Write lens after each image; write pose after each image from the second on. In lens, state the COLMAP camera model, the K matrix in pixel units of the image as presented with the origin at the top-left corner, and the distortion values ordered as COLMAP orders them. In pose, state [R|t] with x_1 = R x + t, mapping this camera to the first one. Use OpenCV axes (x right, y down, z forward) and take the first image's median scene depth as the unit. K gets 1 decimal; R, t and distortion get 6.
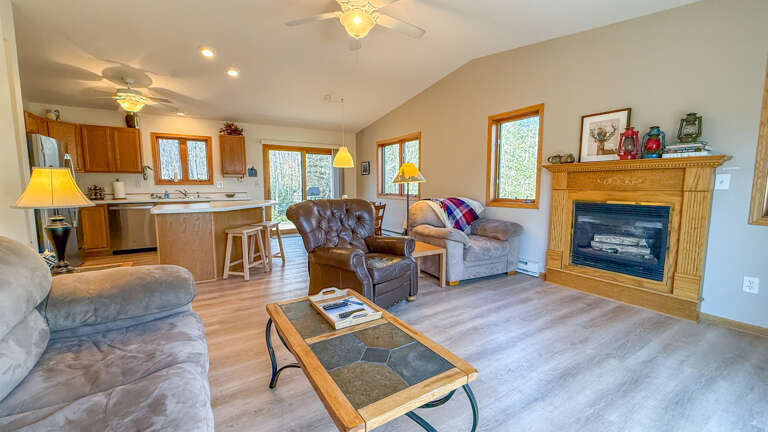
lens RADIAL K [[304.1, 0, 383.2], [0, 304.1, 220.3], [0, 0, 1]] dist [0.000764, 0.000048]
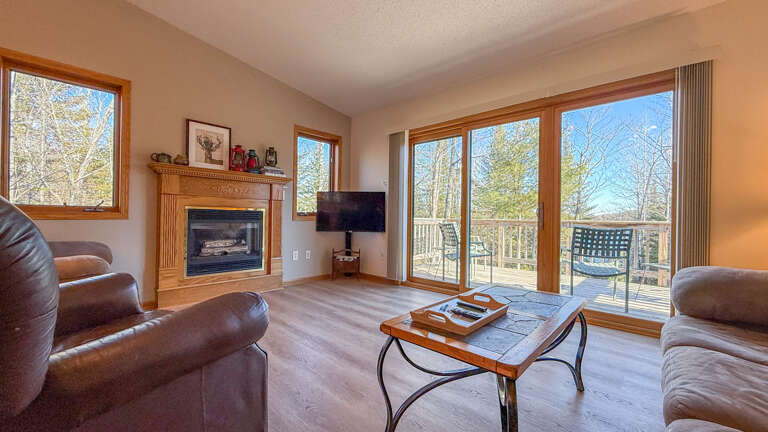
lens RADIAL K [[304.1, 0, 381.9], [0, 304.1, 213.5], [0, 0, 1]] dist [0.000764, 0.000048]
pose [[-0.252934, 0.016442, 0.967344, -0.437851], [0.101388, 0.994801, 0.009602, 0.006053], [-0.962156, 0.100505, -0.253286, 0.715623]]
